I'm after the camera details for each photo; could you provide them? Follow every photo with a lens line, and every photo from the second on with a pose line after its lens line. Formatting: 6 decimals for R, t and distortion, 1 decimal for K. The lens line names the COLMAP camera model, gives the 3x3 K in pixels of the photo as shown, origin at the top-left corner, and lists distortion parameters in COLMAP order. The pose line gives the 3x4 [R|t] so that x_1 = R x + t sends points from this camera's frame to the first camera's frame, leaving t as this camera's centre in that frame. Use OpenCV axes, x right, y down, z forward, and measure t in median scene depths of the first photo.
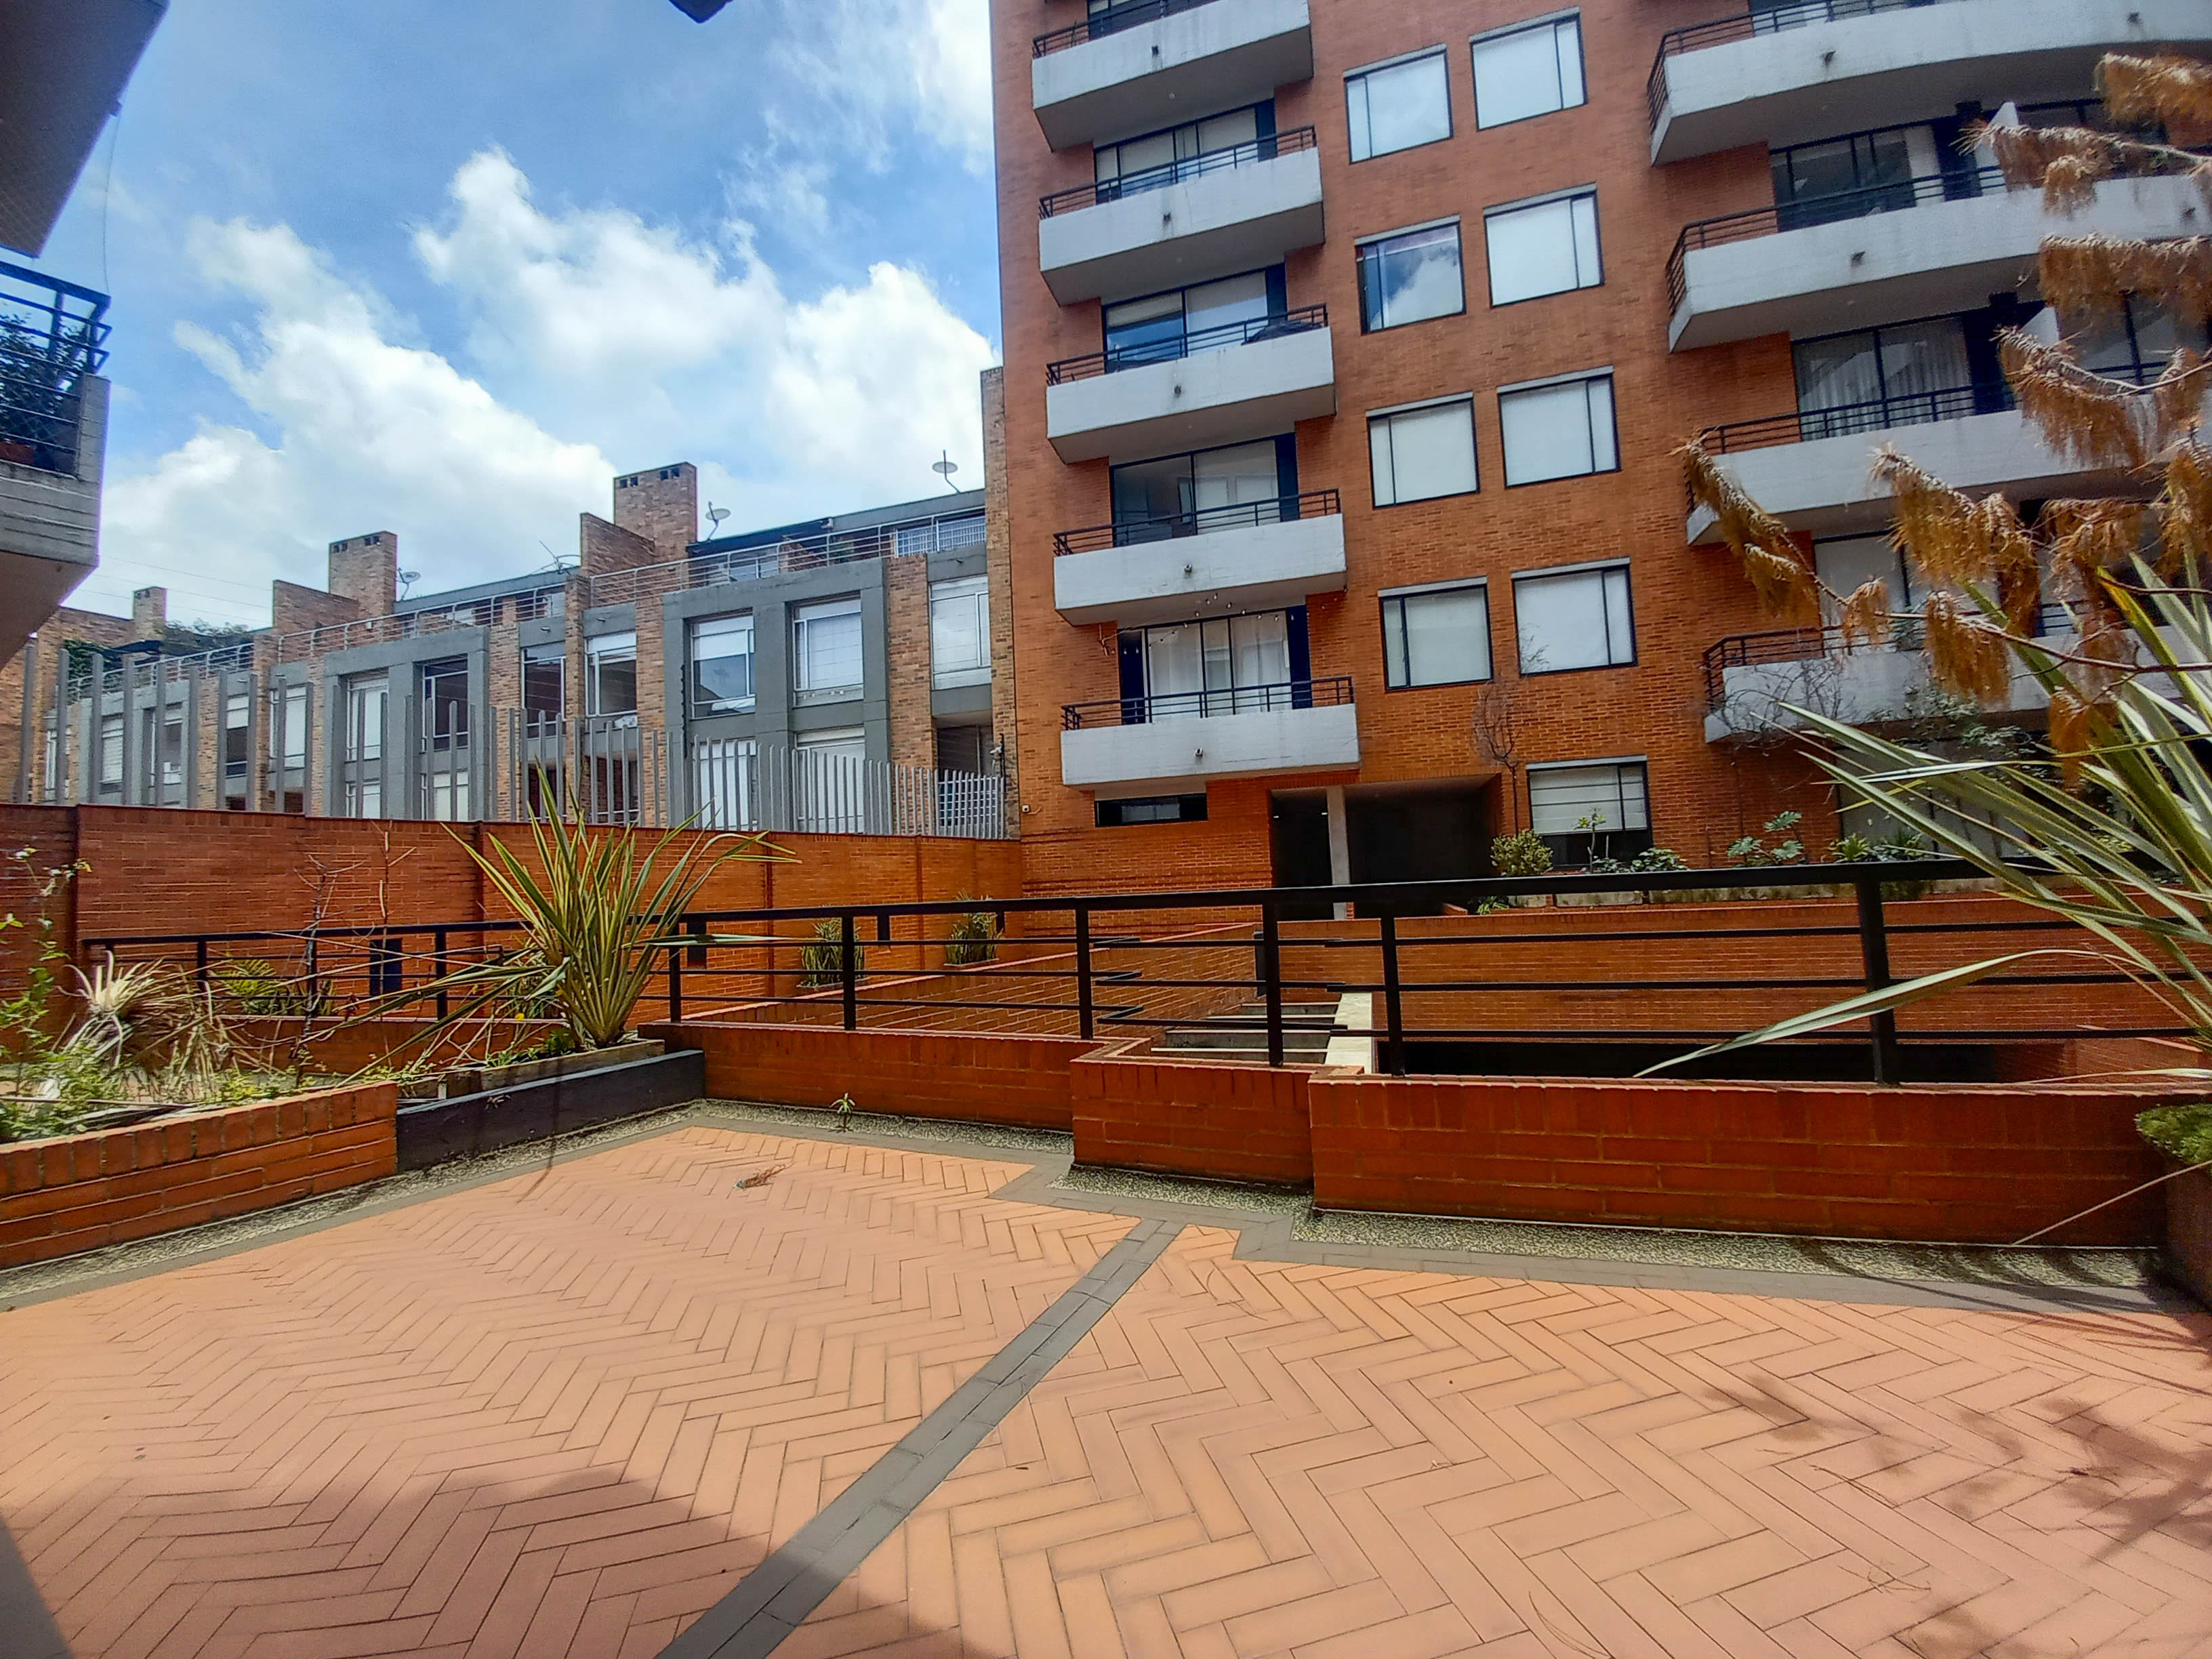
lens RADIAL K [[865.4, 0, 1120.5], [0, 865.4, 824.9], [0, 0, 1]] dist [0.013726, -0.015613]
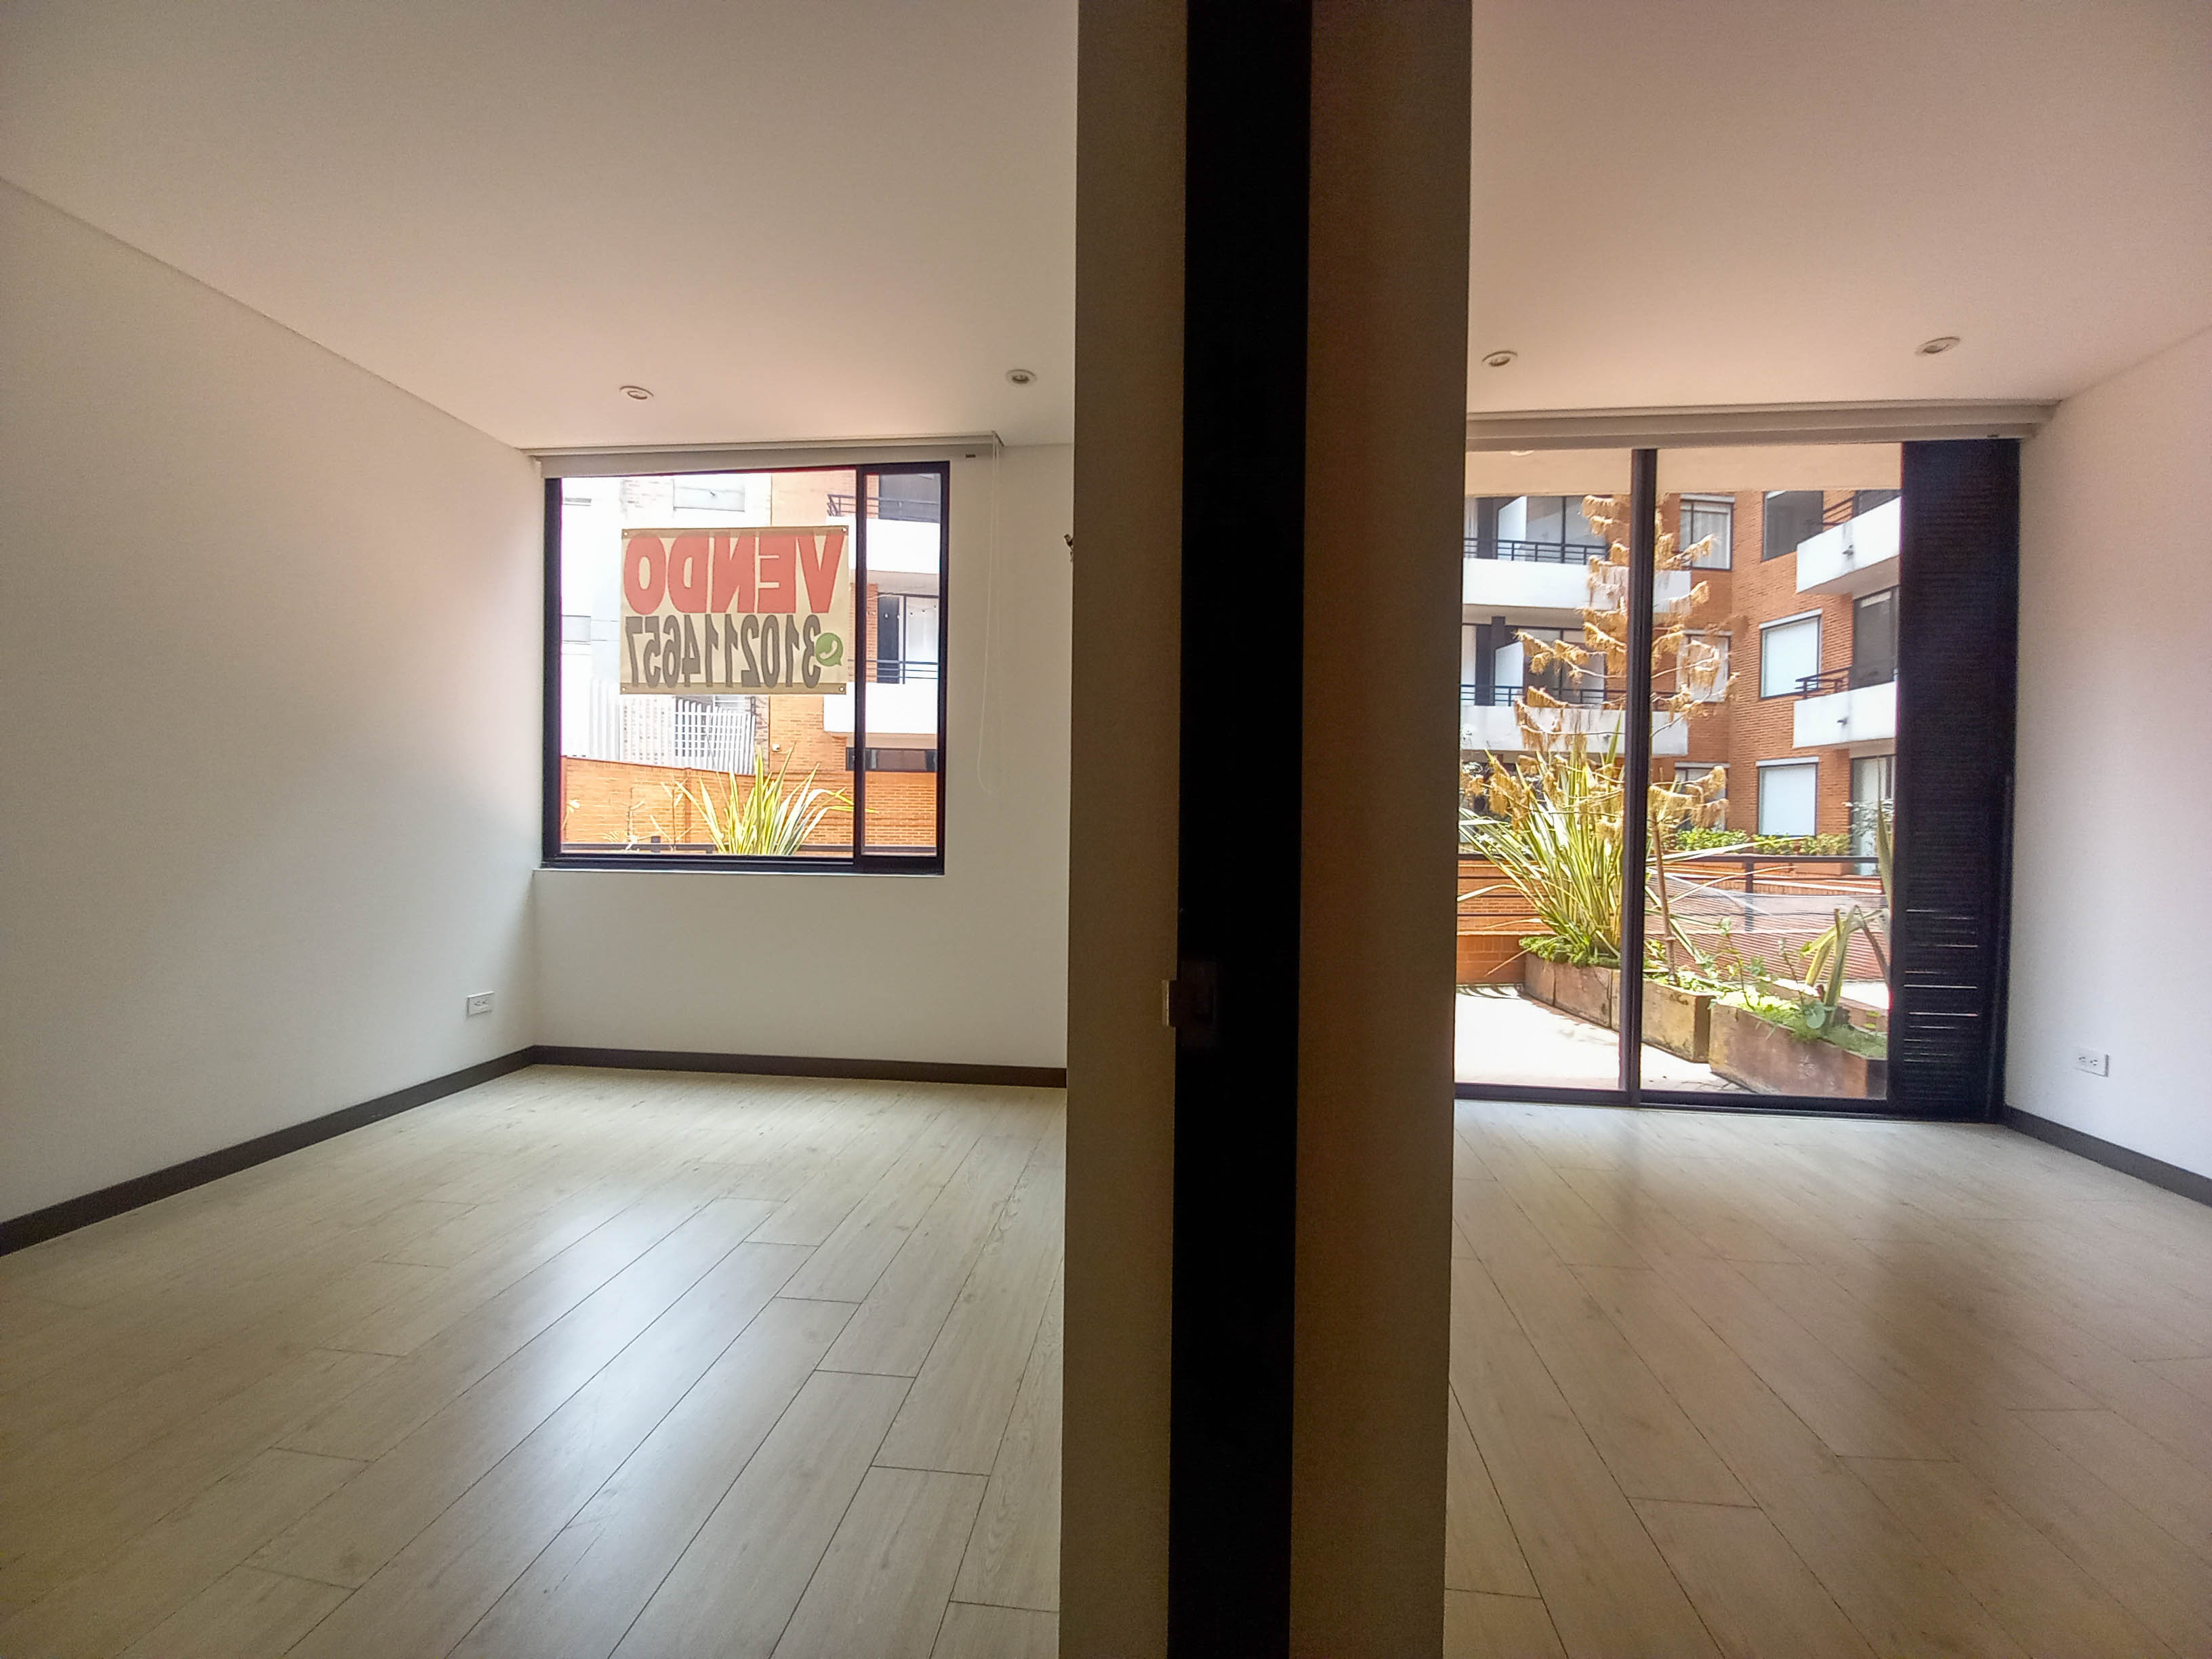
lens RADIAL K [[865.4, 0, 1120.5], [0, 865.4, 824.9], [0, 0, 1]] dist [0.013726, -0.015613]
pose [[0.905649, 0.053601, 0.420627, -0.173902], [-0.082416, 0.995312, 0.050615, -0.013138], [-0.415942, -0.080506, 0.905821, -0.144540]]
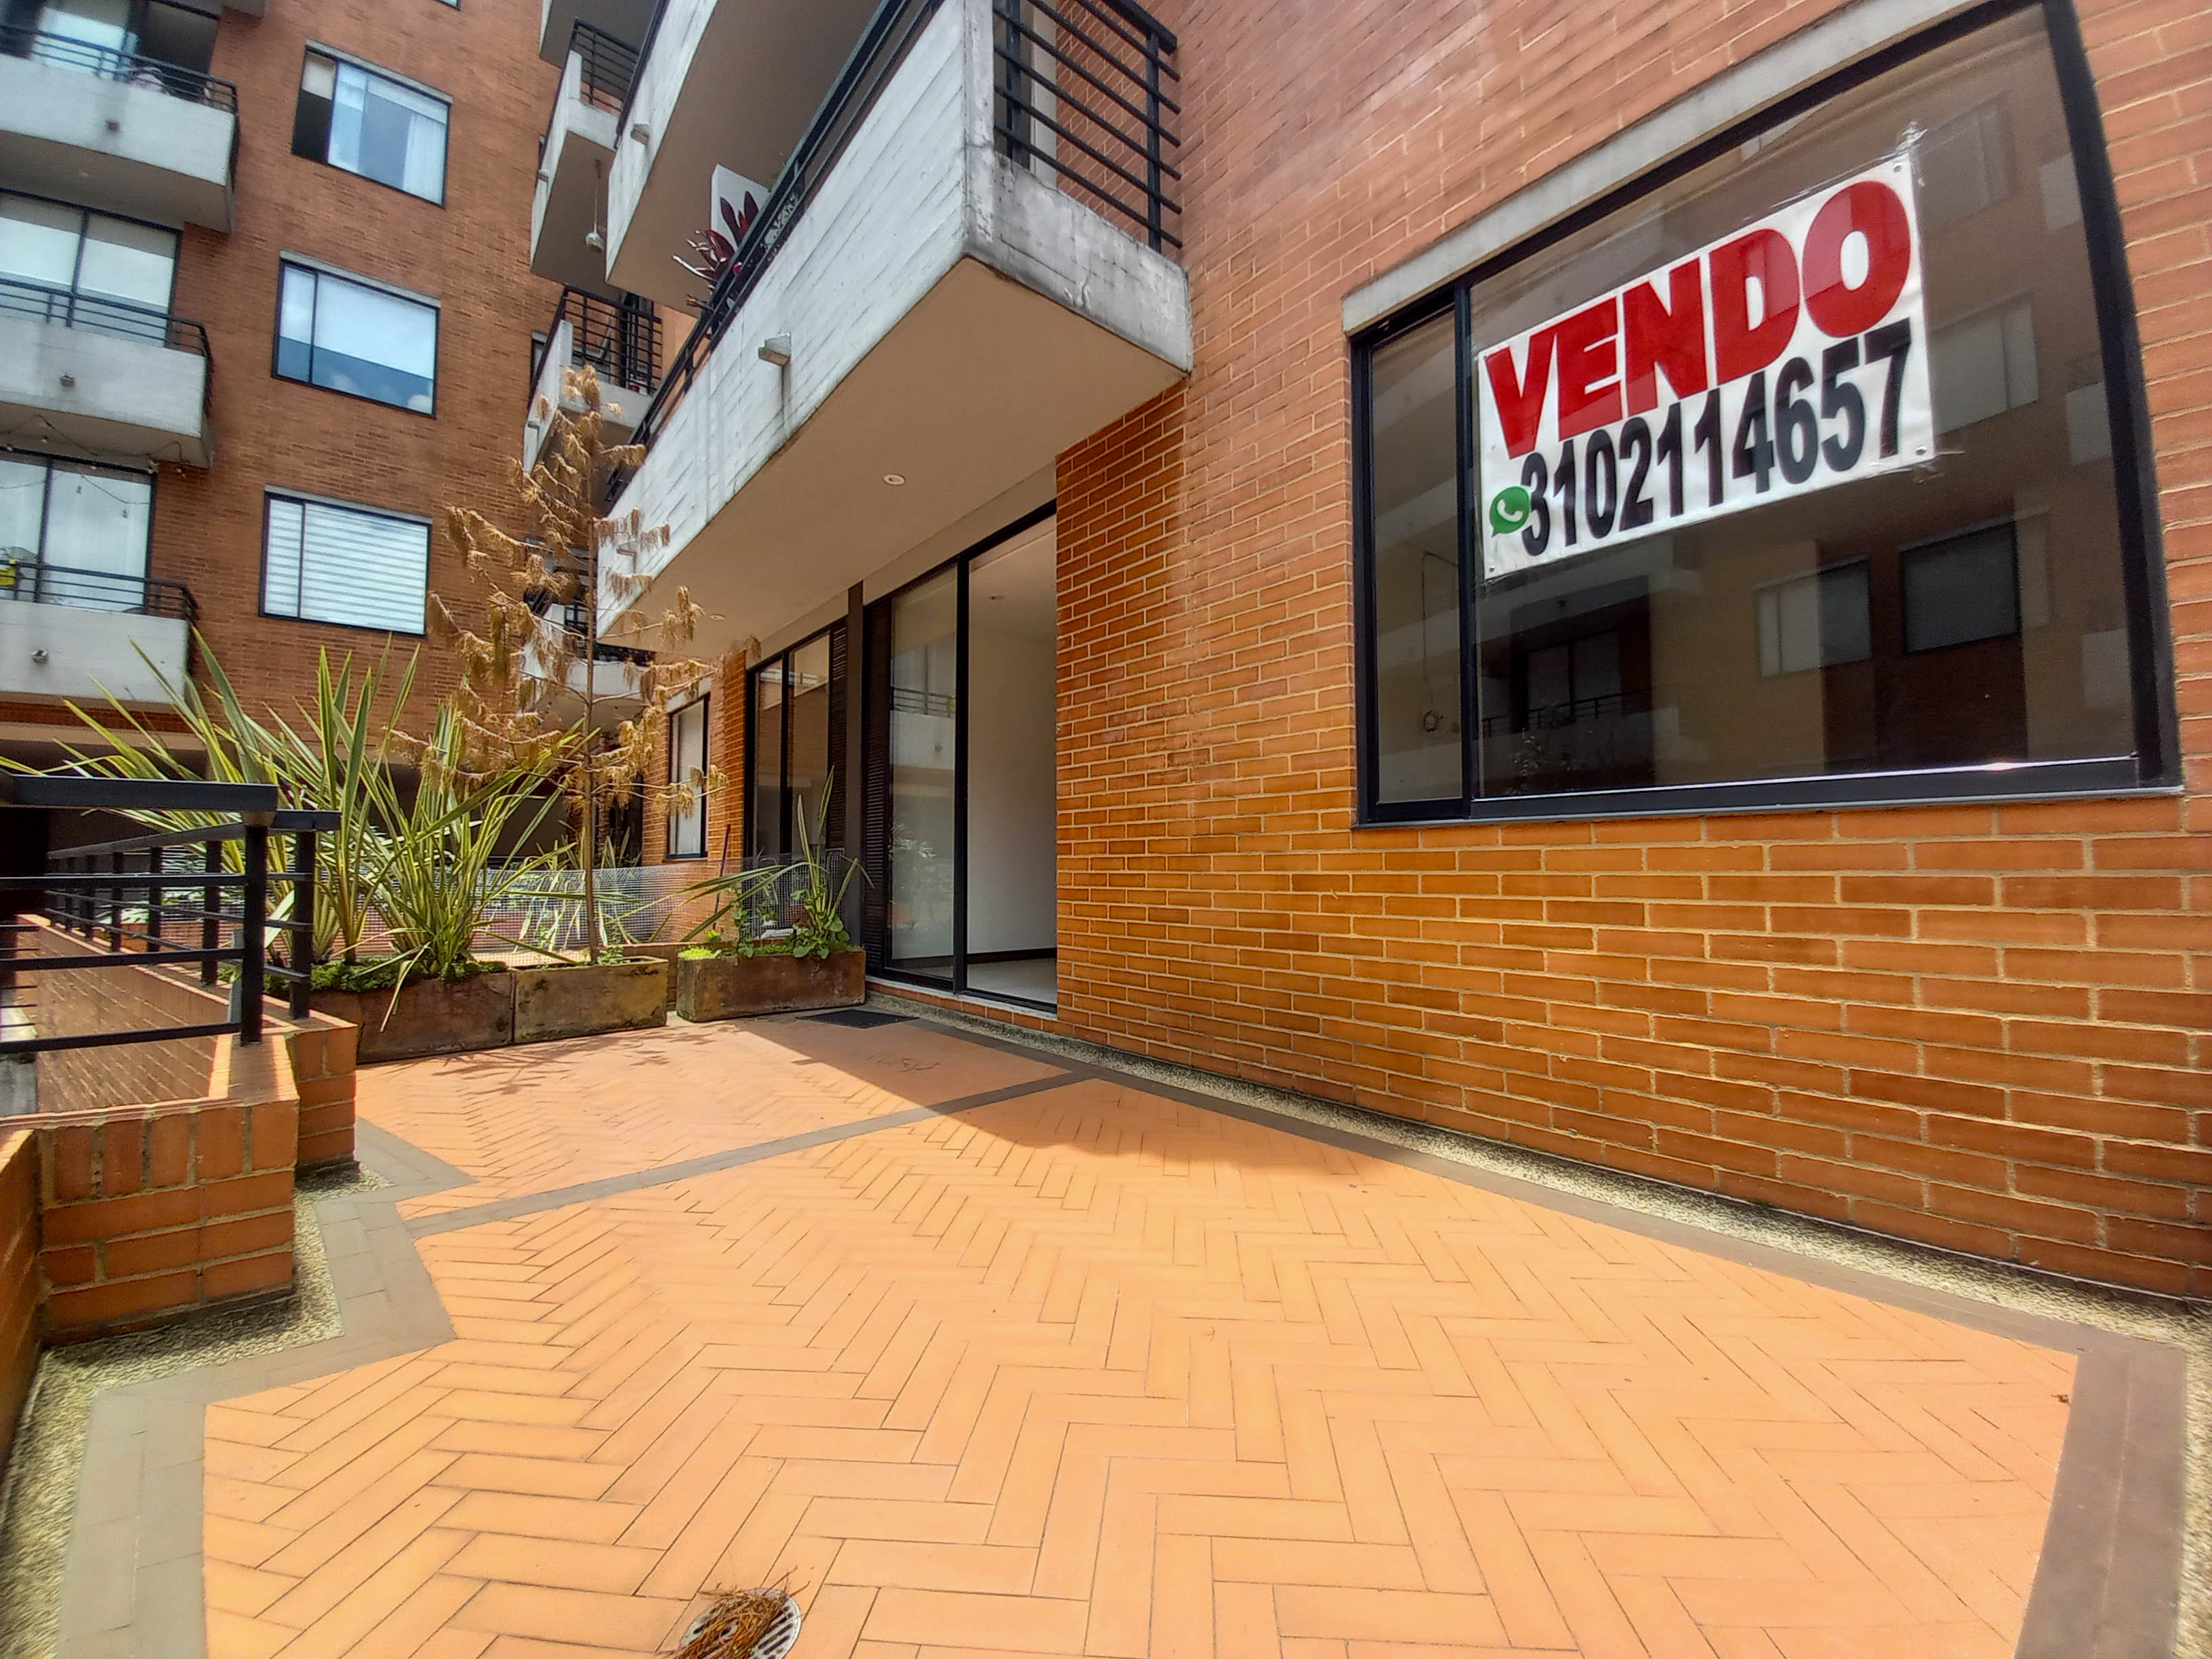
lens RADIAL K [[865.4, 0, 1120.5], [0, 865.4, 824.9], [0, 0, 1]] dist [0.013726, -0.015613]
pose [[-0.945296, 0.065007, 0.319671, -0.129096], [0.023230, 0.990870, -0.132807, 0.034960], [-0.325385, -0.118116, -0.938175, 0.247790]]
